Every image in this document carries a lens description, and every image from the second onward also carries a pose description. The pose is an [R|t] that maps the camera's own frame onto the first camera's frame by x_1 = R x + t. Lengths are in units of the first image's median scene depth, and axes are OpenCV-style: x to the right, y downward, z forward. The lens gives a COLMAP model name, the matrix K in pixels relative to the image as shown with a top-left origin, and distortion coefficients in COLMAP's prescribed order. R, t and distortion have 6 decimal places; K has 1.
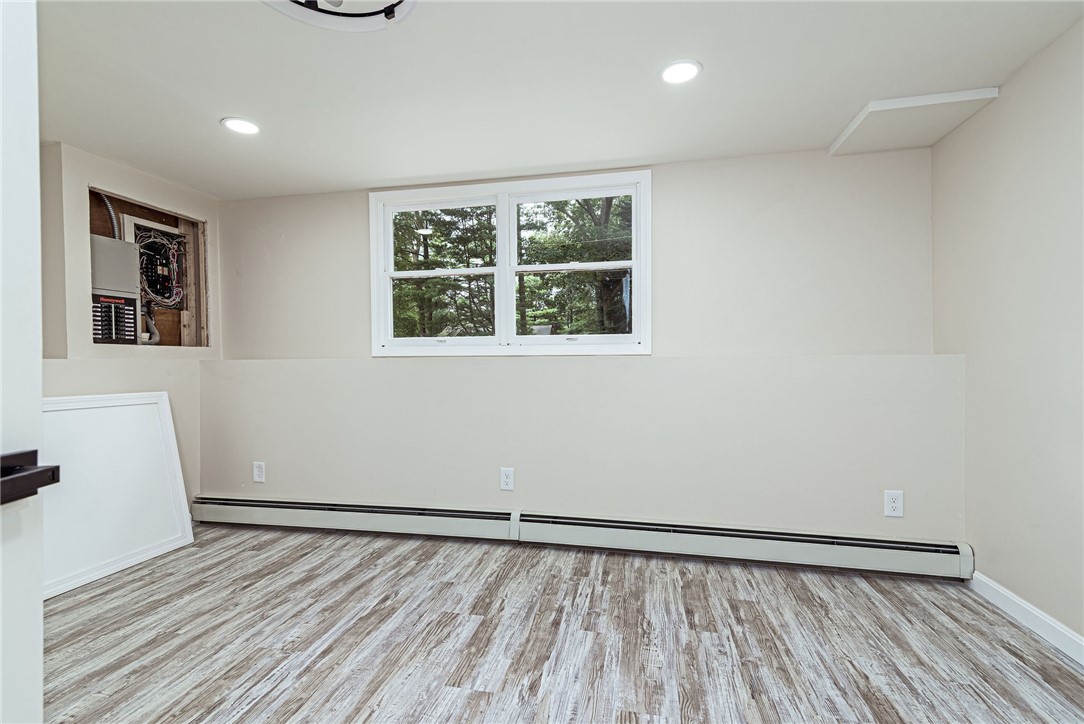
lens RADIAL K [[495.7, 0, 541.0], [0, 495.7, 364.8], [0, 0, 1]] dist [0.014244, -0.000024]
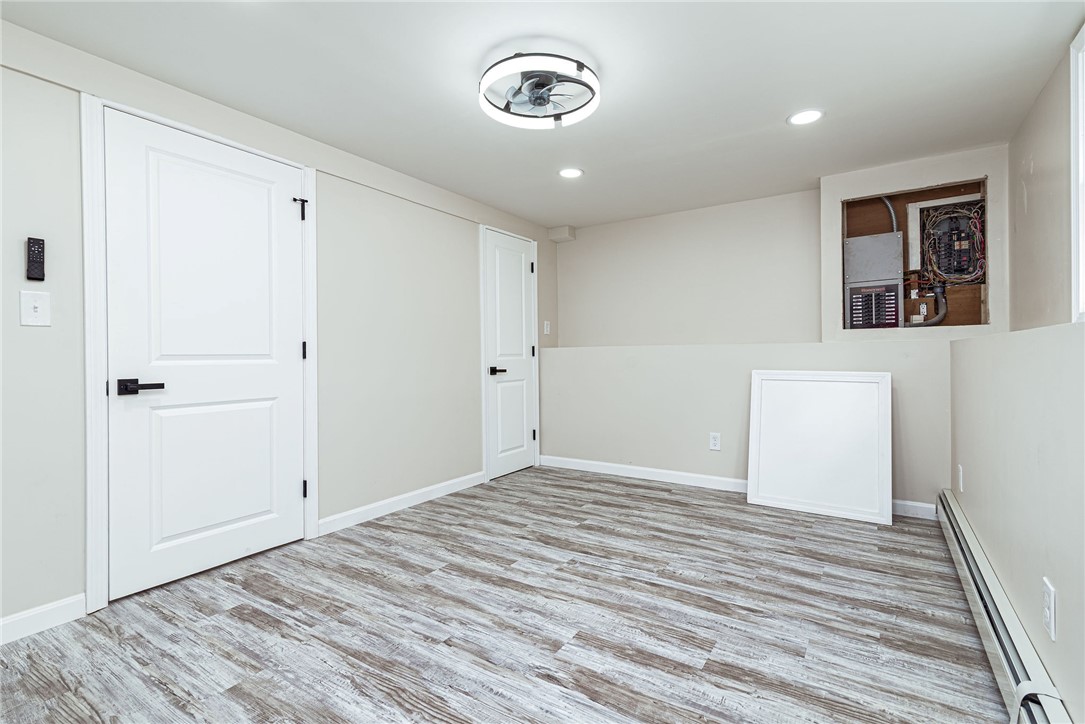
lens RADIAL K [[496.2, 0, 541.5], [0, 496.2, 364.8], [0, 0, 1]] dist [0.014244, -0.000024]
pose [[-0.357723, 0.030481, -0.933330, 0.587401], [0.006402, 0.999524, 0.030189, 0.002317], [0.933806, 0.004824, -0.357748, 0.884518]]
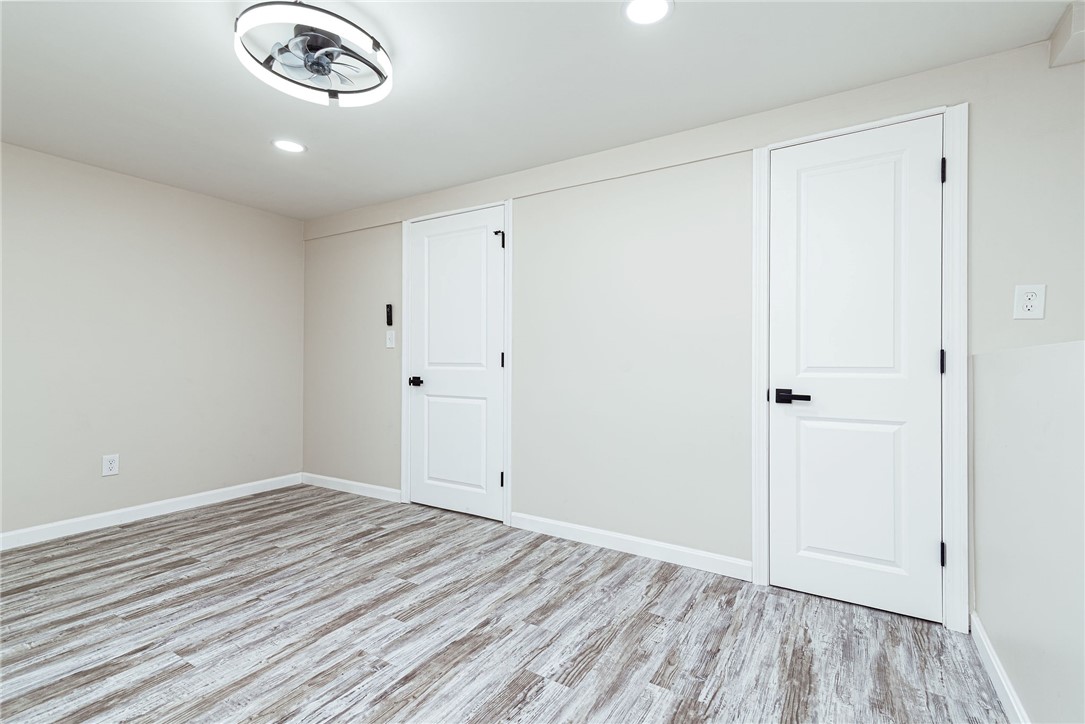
lens RADIAL K [[493.9, 0, 556.5], [0, 493.9, 364.1], [0, 0, 1]] dist [0.018314, -0.000187]
pose [[-0.948277, 0.003286, 0.317427, -0.836707], [0.005783, 0.999959, 0.006926, 0.002059], [-0.317391, 0.008403, -0.948257, 1.173964]]
